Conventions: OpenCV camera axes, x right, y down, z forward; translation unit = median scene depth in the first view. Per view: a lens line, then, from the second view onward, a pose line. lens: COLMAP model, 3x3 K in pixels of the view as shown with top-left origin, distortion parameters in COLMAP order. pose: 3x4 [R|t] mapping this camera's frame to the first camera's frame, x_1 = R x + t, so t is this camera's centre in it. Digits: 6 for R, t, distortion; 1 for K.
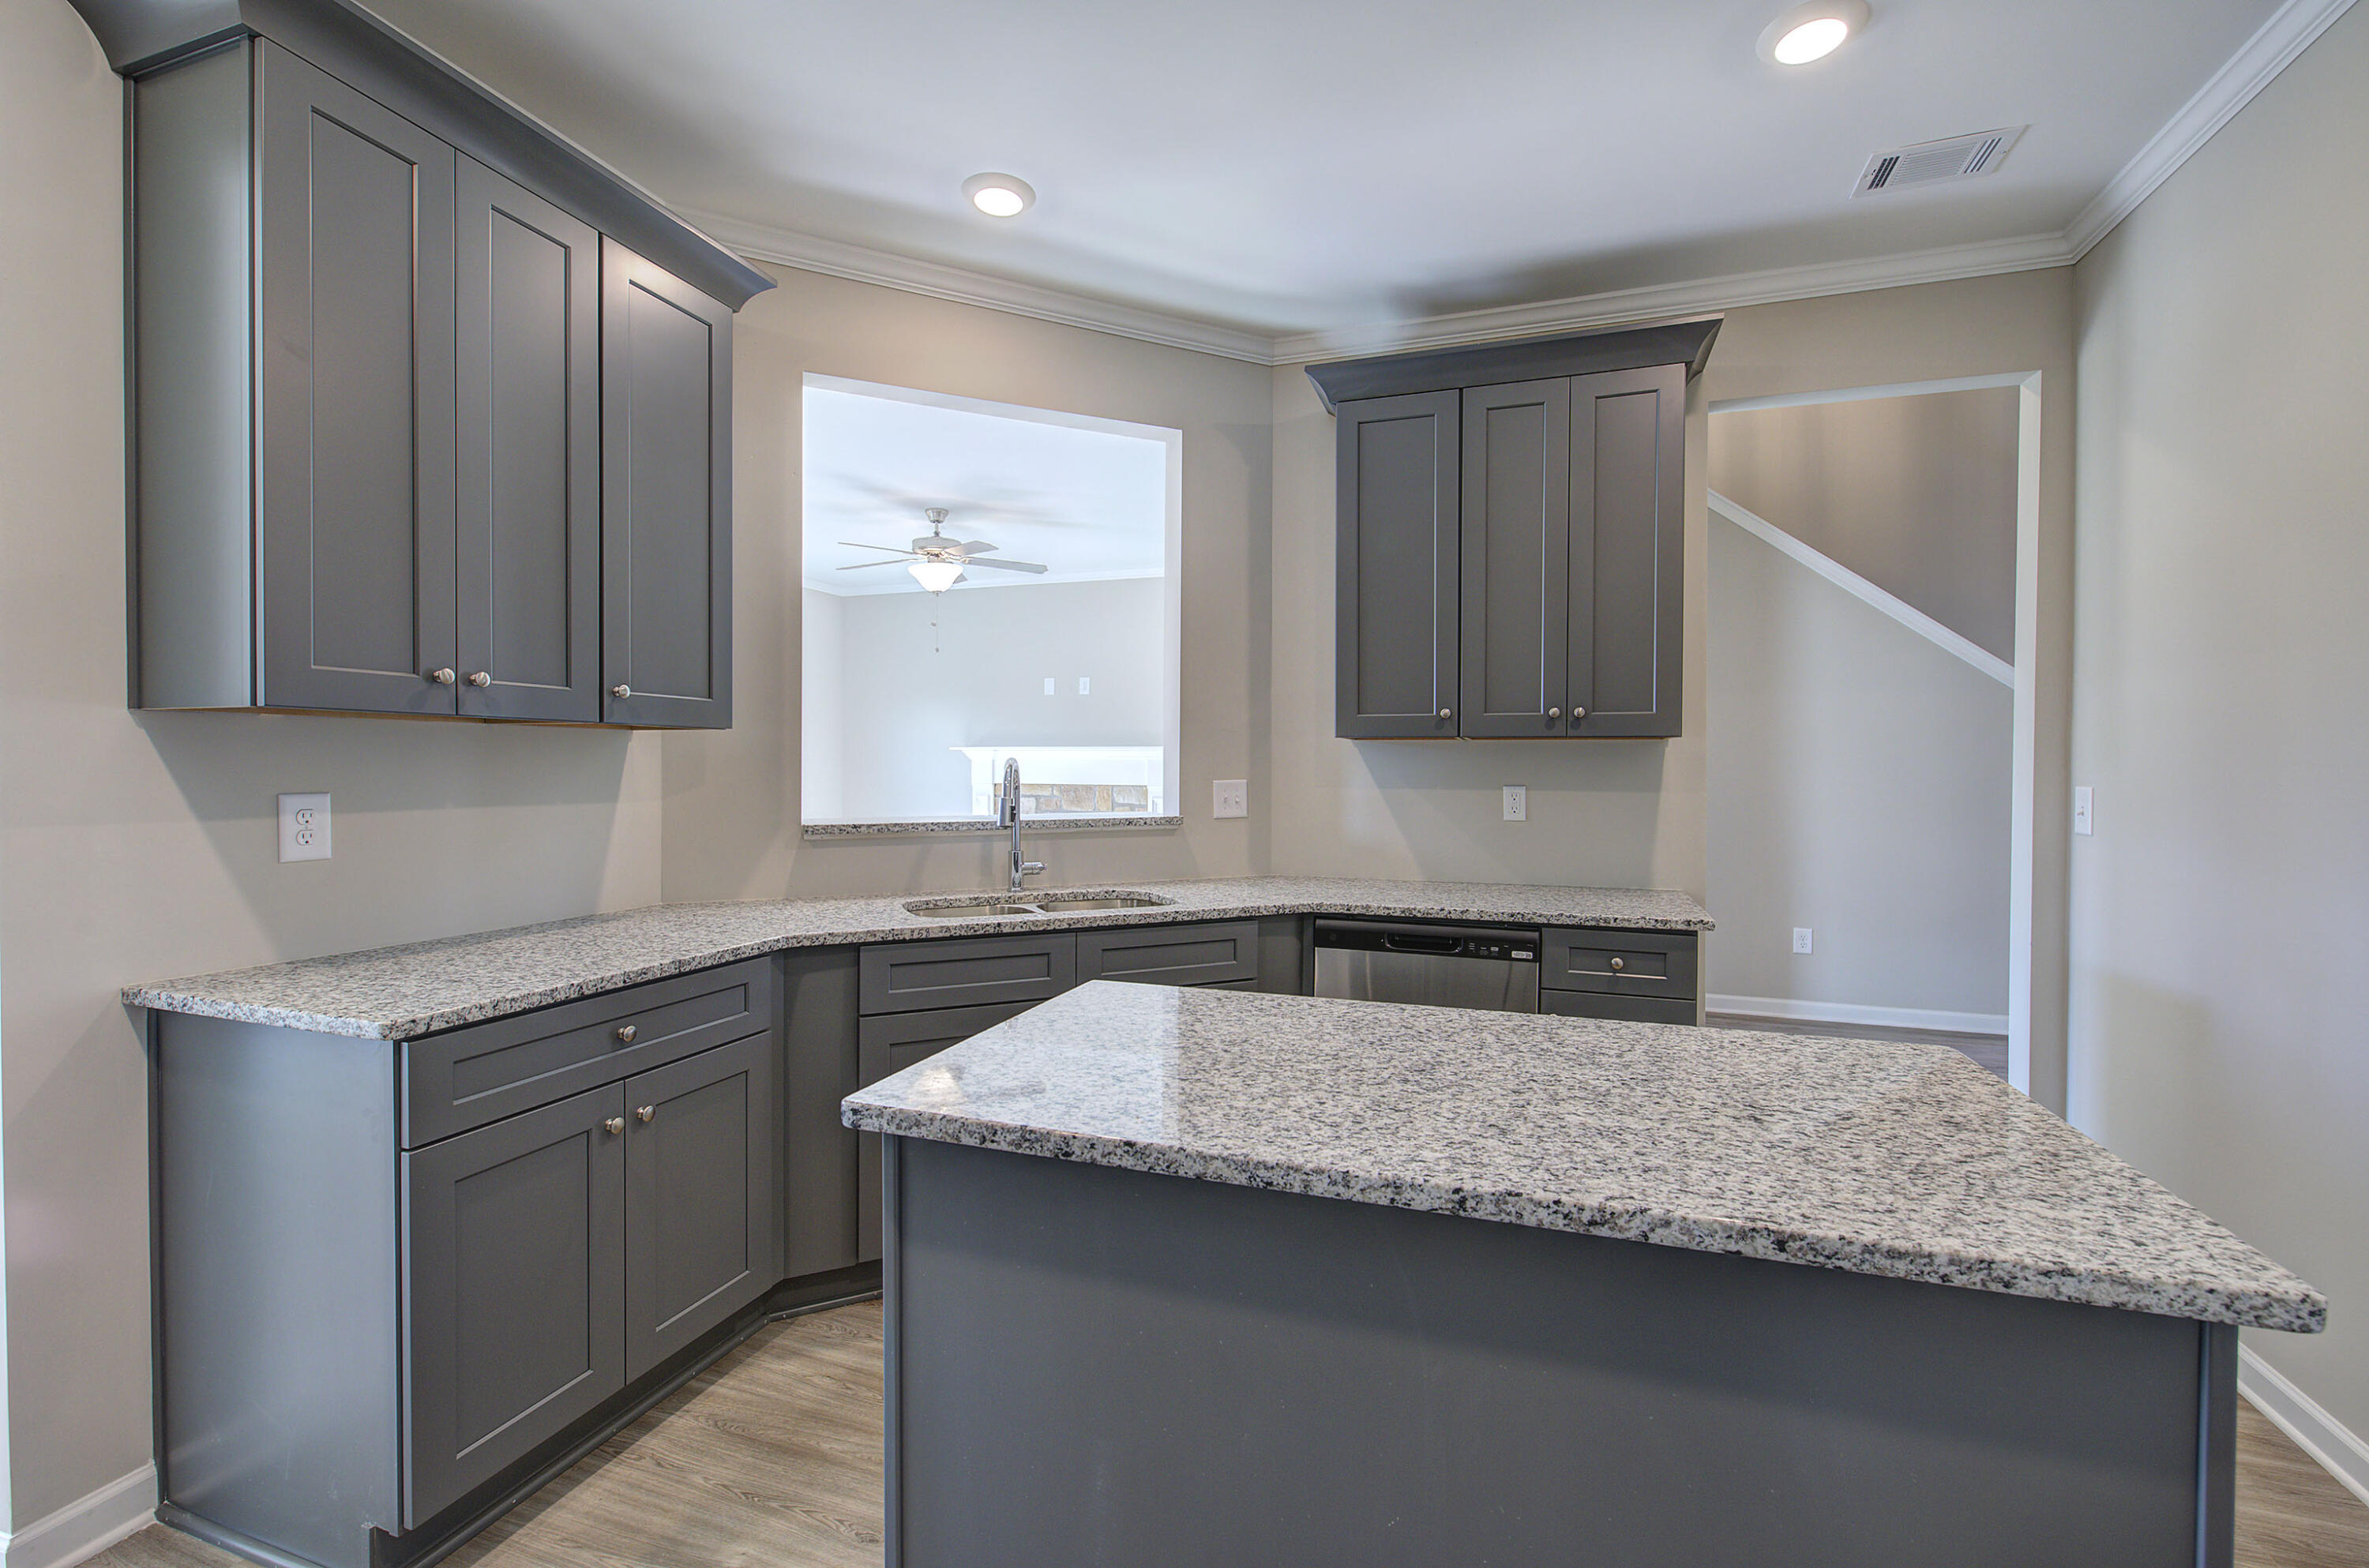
lens RADIAL K [[1000.8, 0, 1188.5], [0, 1000.8, 778.3], [0, 0, 1]] dist [-0.008474, 0.002984]
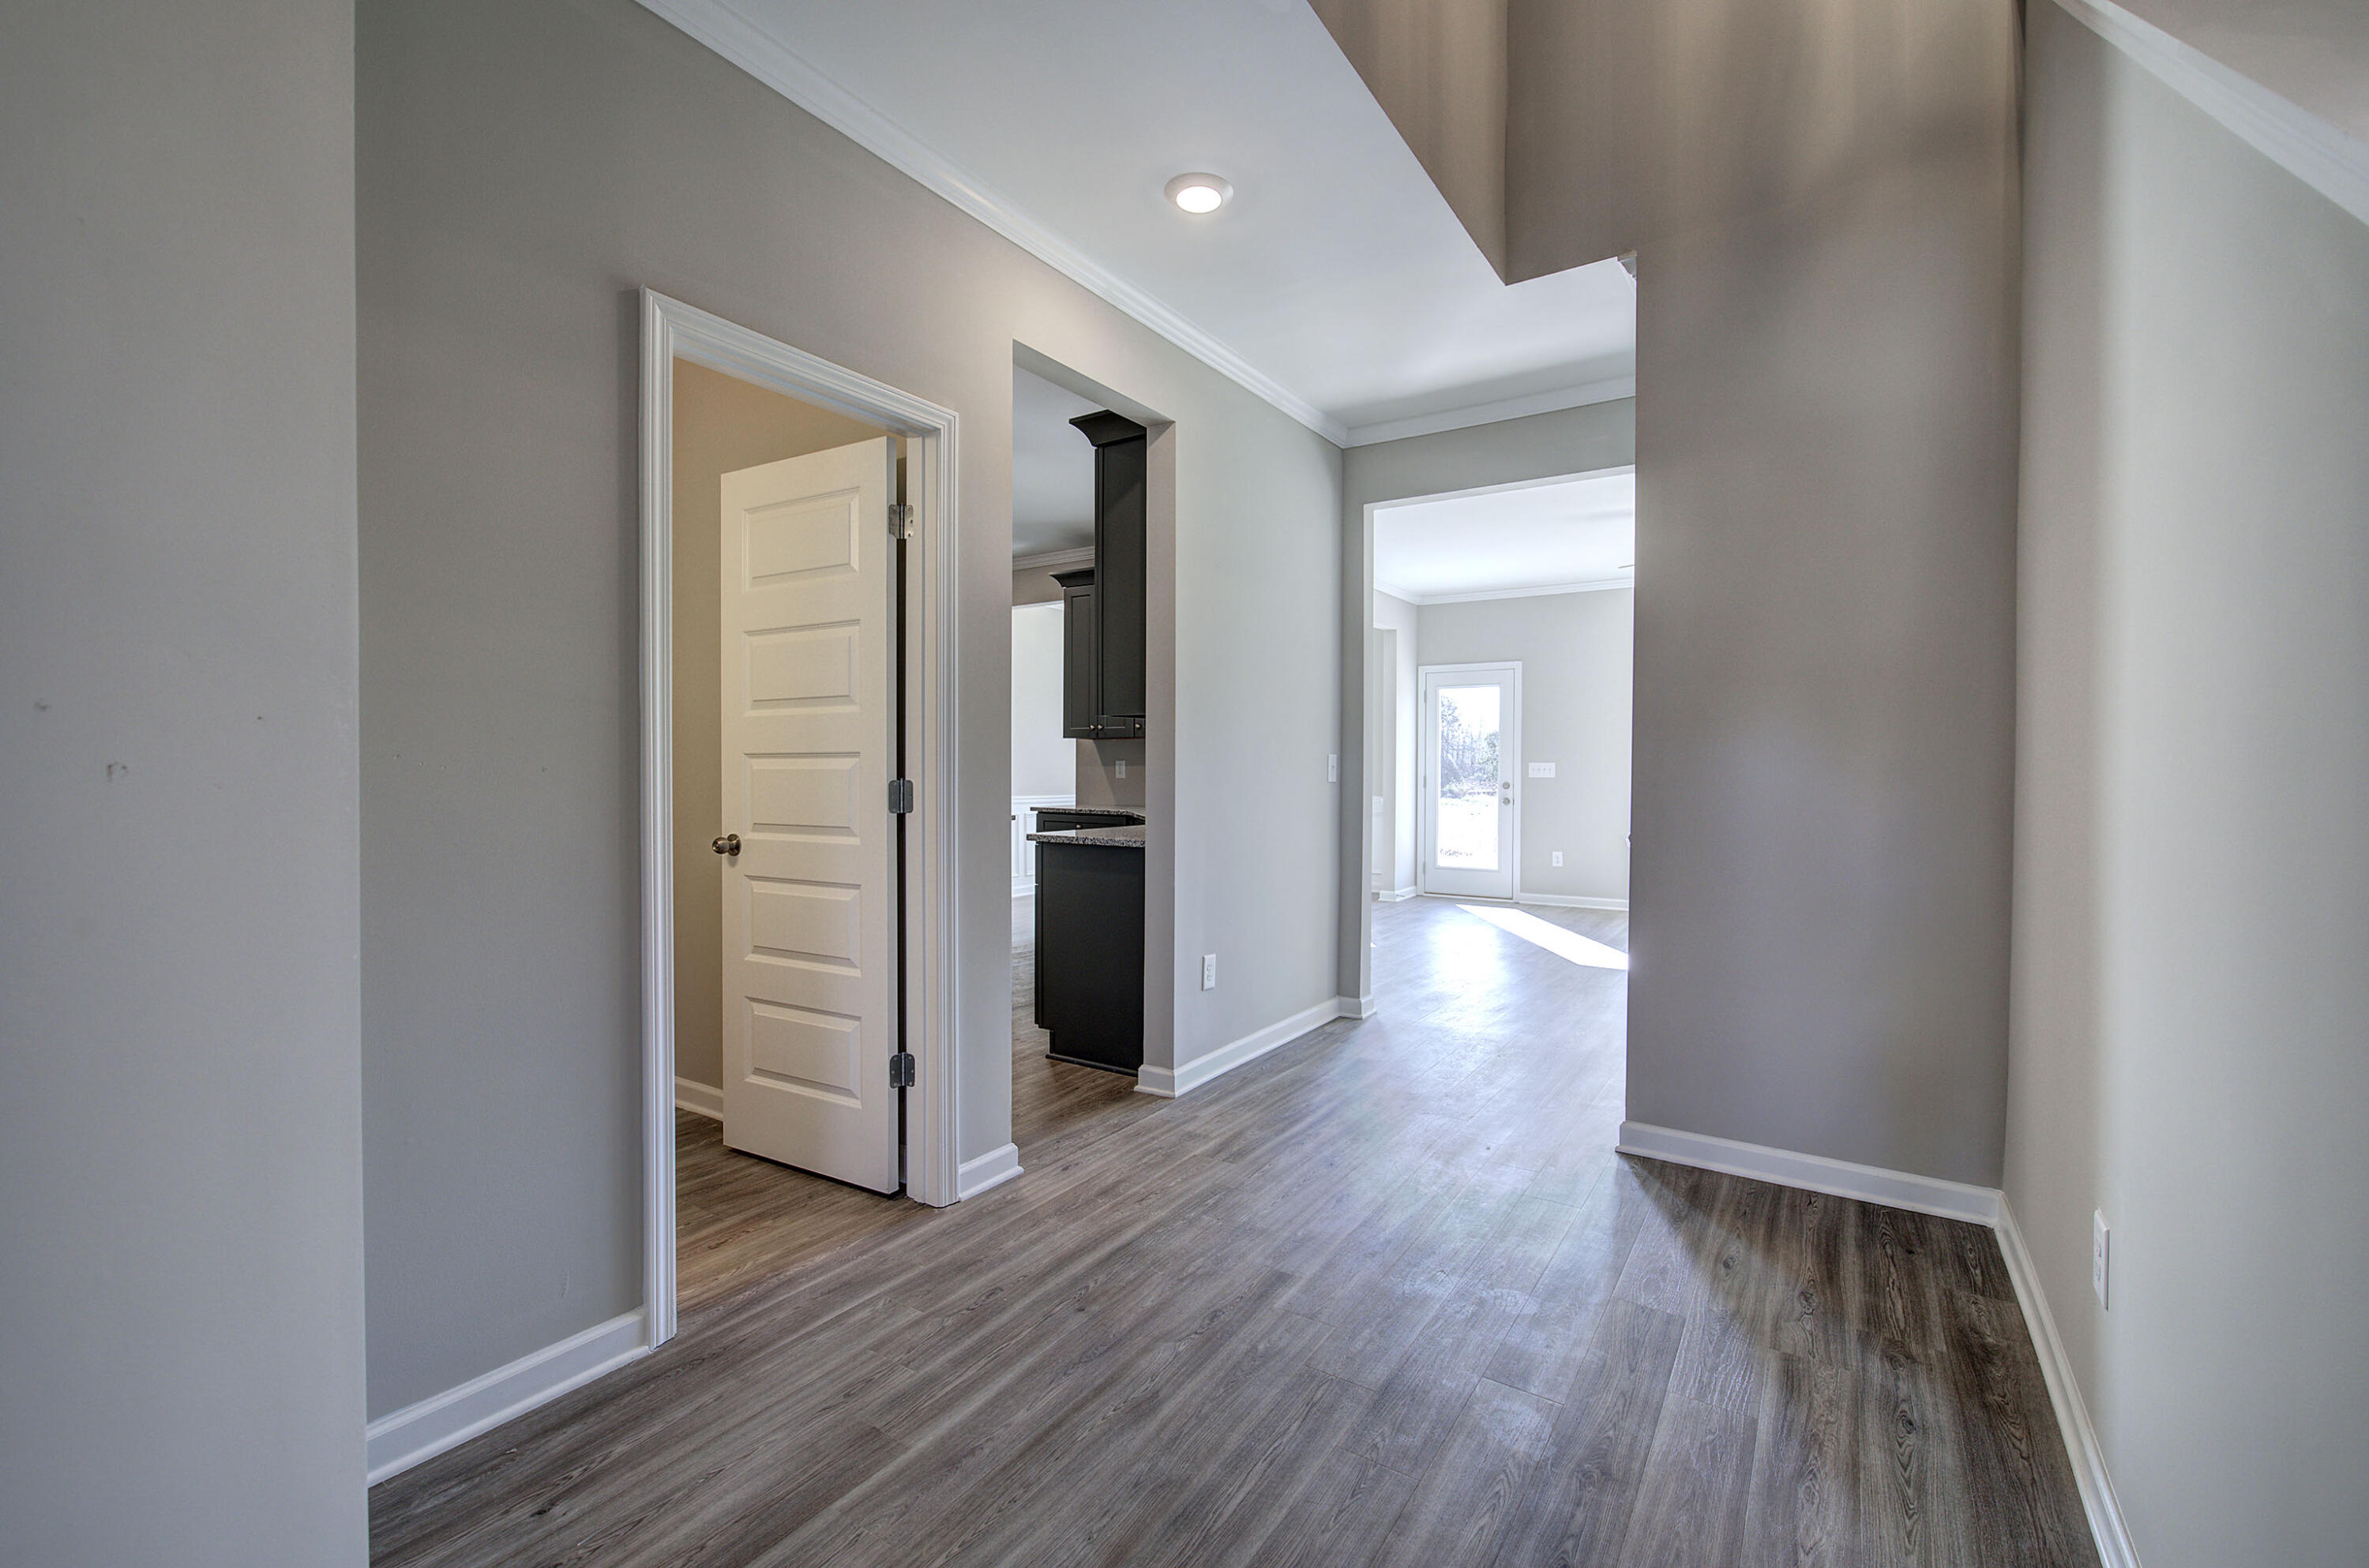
lens RADIAL K [[1000.8, 0, 1190.7], [0, 1000.8, 777.7], [0, 0, 1]] dist [-0.008474, 0.002984]
pose [[-0.242813, 0.005171, -0.970059, 1.920641], [-0.016856, 0.999812, 0.009549, 0.028962], [0.969927, 0.018670, -0.242680, 1.553307]]
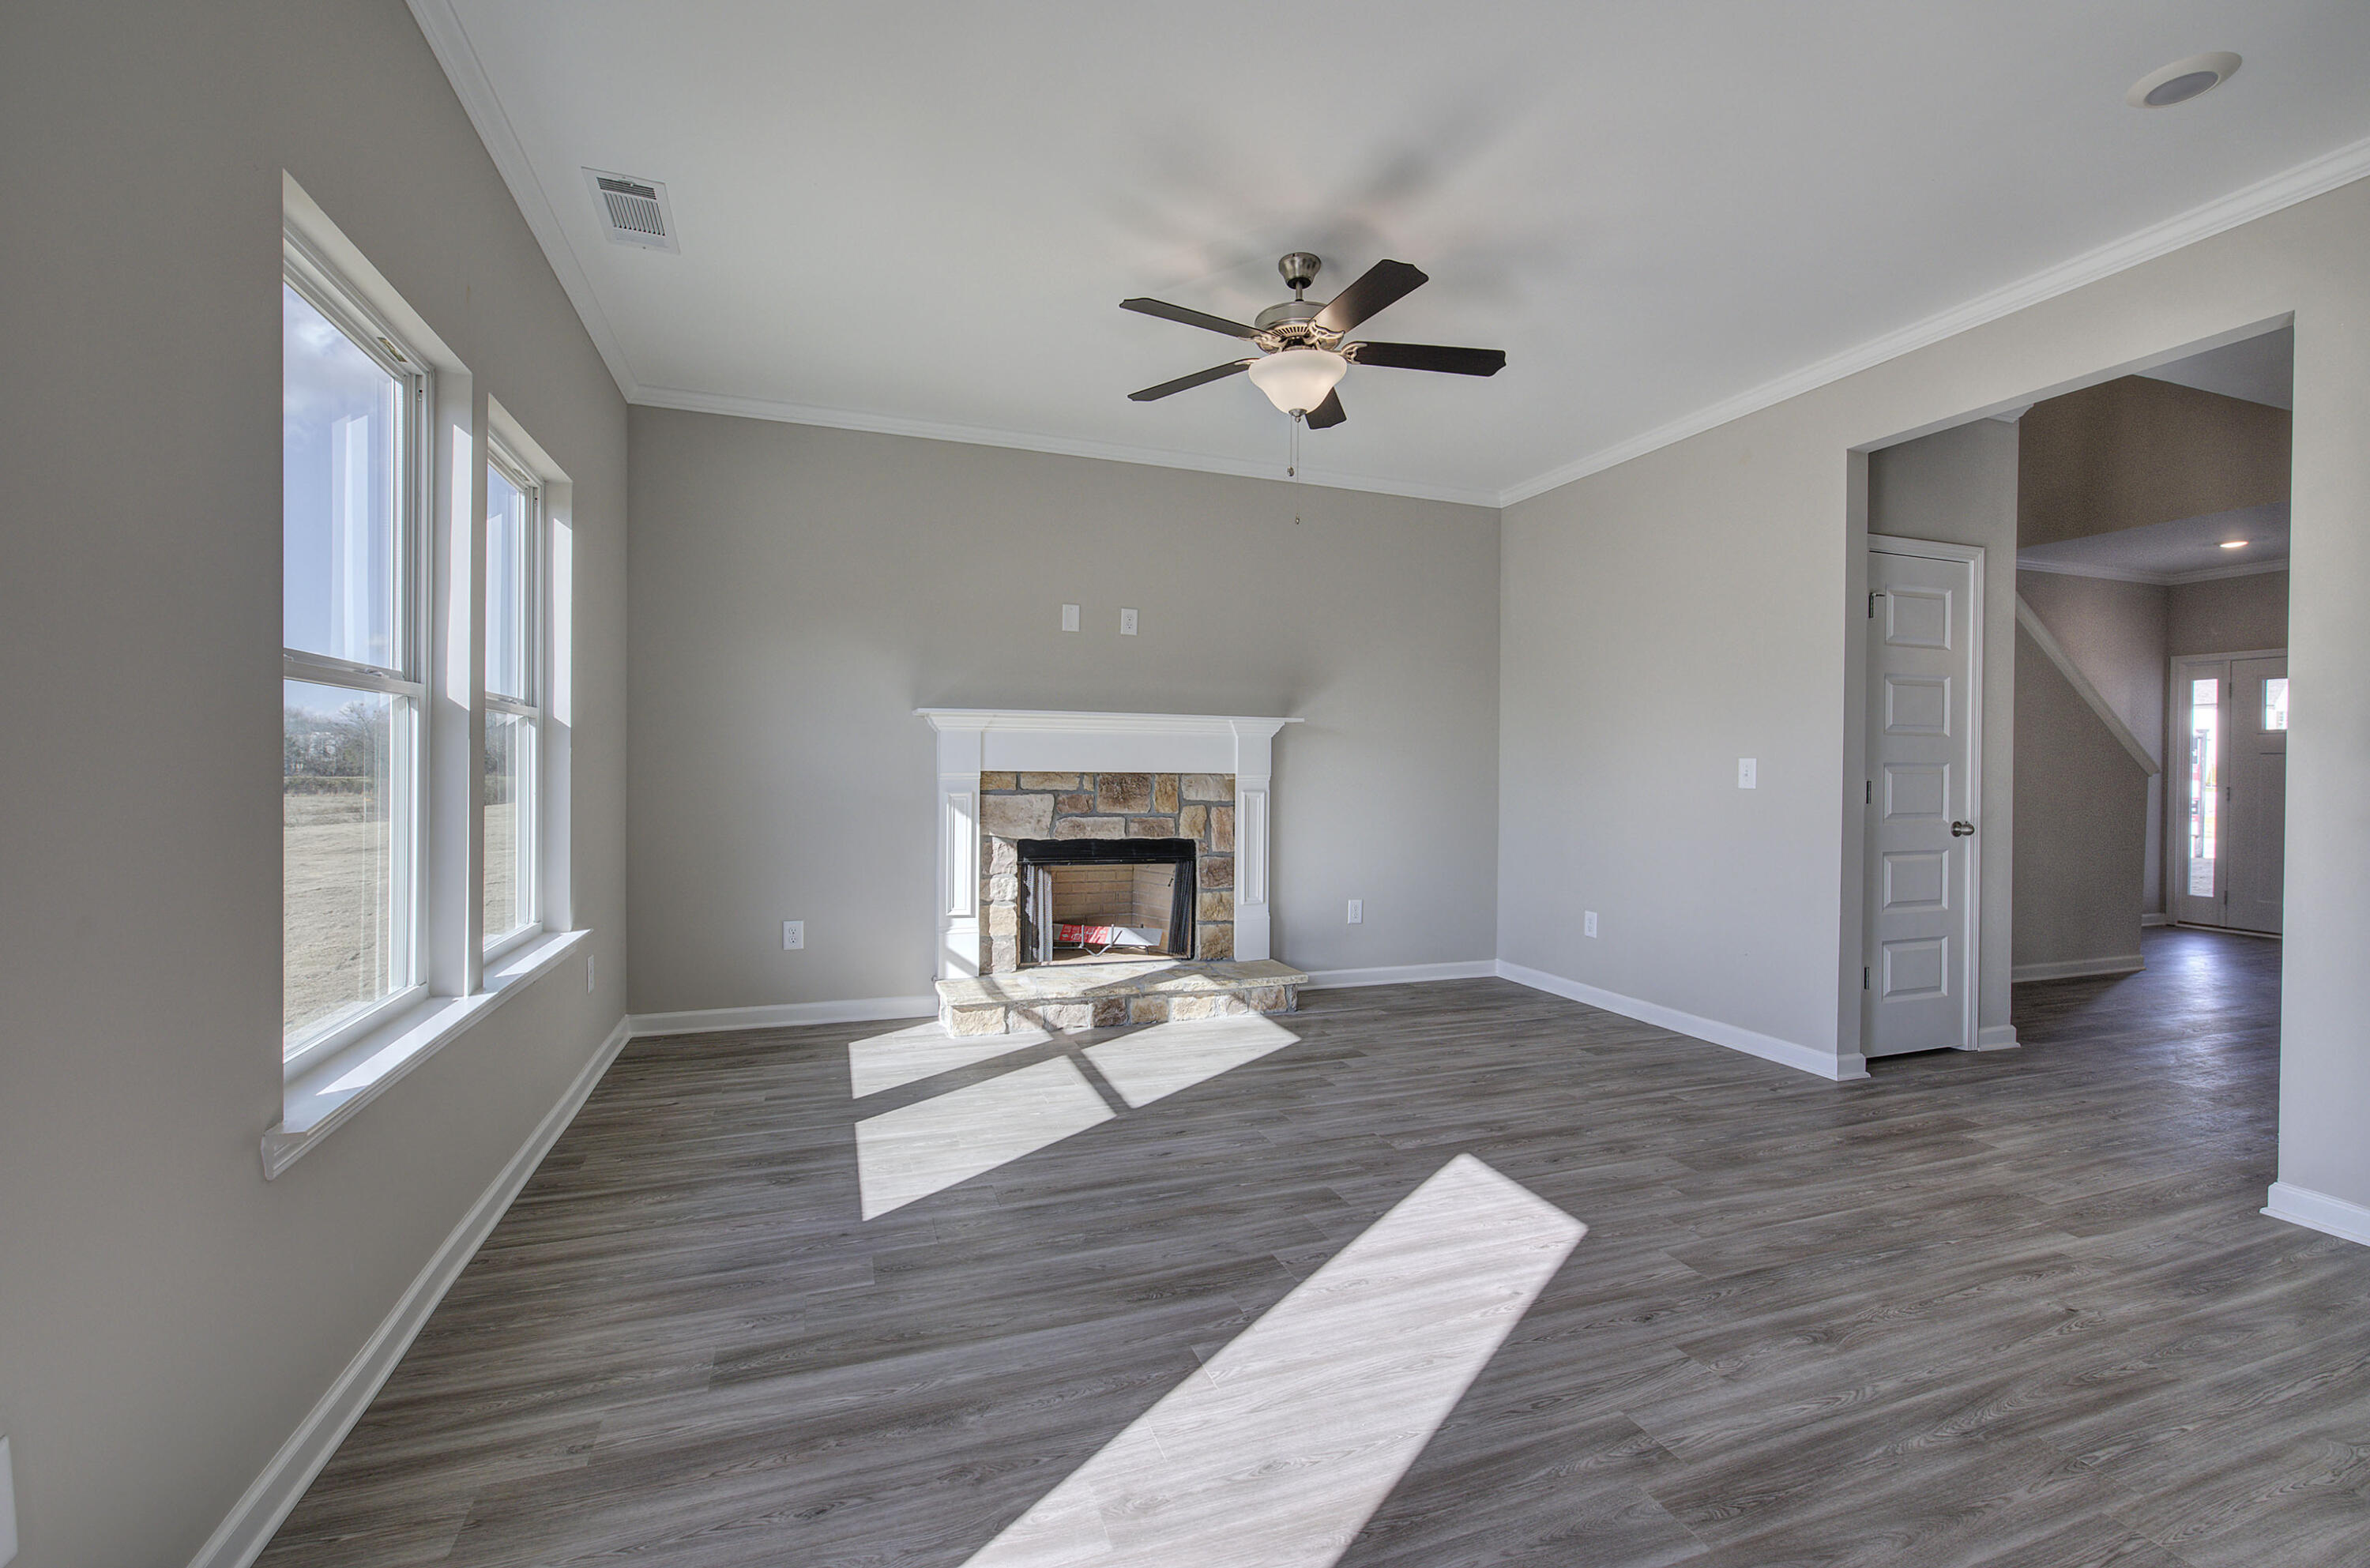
lens RADIAL K [[1001.3, 0, 1189.5], [0, 1001.3, 774.9], [0, 0, 1]] dist [-0.008474, 0.002984]
pose [[0.775025, -0.000253, 0.631930, -1.407013], [0.000182, 1.000000, 0.000176, 0.021690], [-0.631930, -0.000021, 0.775025, 1.351666]]
